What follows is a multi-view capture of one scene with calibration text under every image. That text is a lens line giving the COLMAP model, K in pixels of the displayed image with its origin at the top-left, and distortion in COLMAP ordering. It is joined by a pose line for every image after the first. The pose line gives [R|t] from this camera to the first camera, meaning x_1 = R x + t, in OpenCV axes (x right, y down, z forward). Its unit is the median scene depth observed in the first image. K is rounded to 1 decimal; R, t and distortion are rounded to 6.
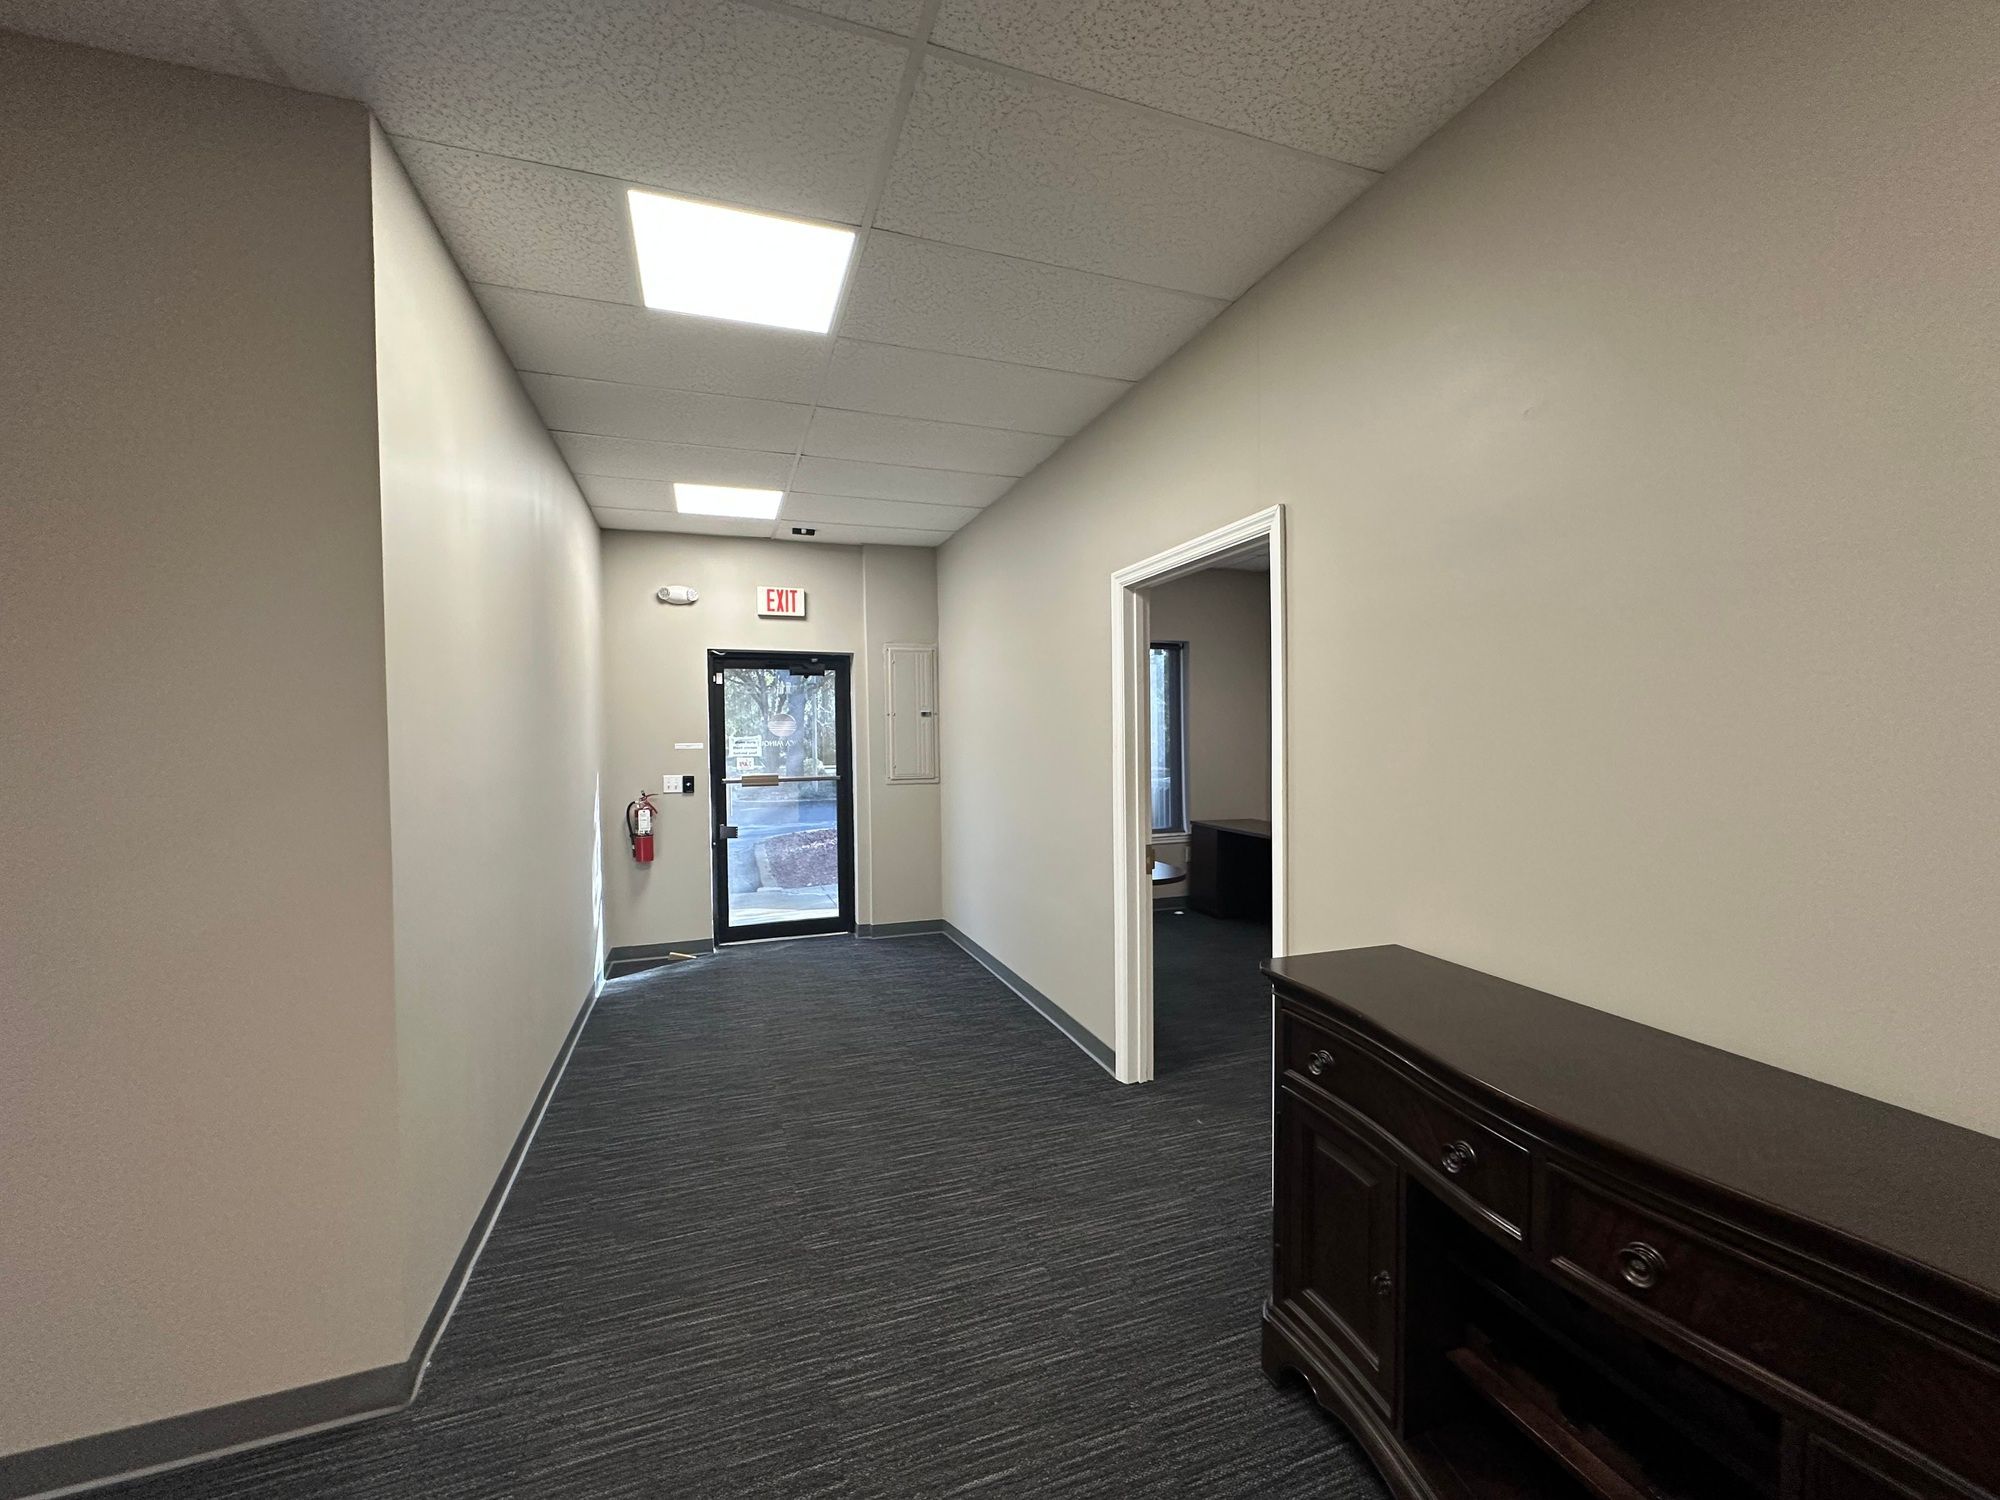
lens RADIAL K [[799.5, 0, 1000.0], [0, 799.5, 750.0], [0, 0, 1]] dist [-0.000278, 0.000263]
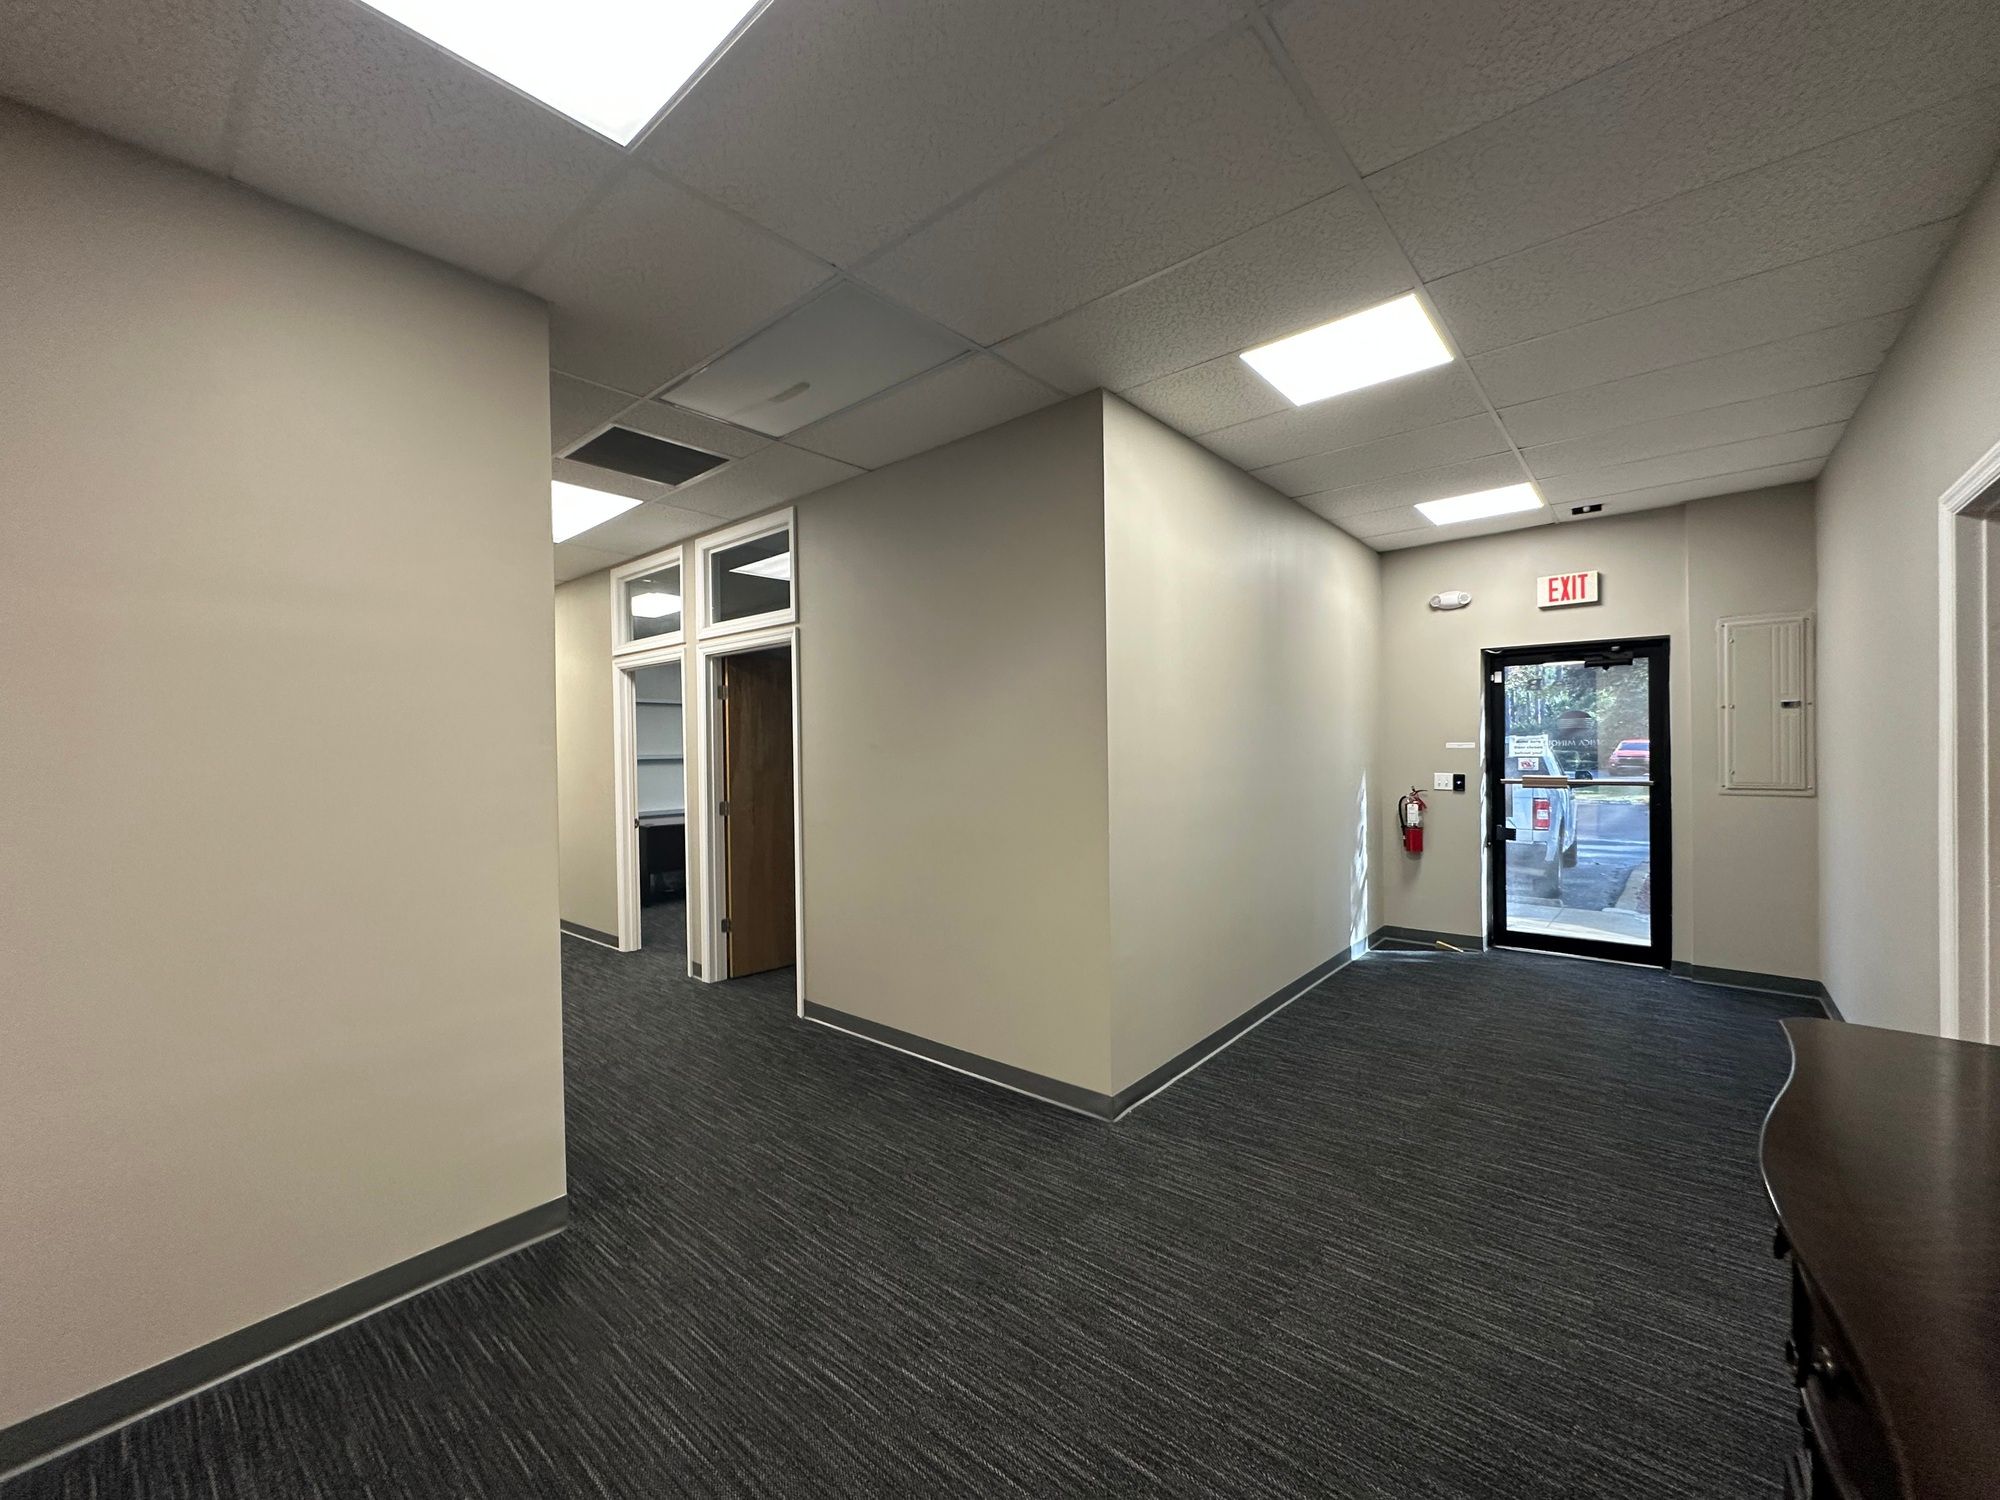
lens RADIAL K [[799.5, 0, 1000.0], [0, 799.5, 750.0], [0, 0, 1]] dist [-0.000278, 0.000263]
pose [[0.502006, 0.008292, -0.864825, 0.218287], [-0.007221, 0.999959, 0.005396, -0.000433], [0.864834, 0.003536, 0.502045, -0.031689]]
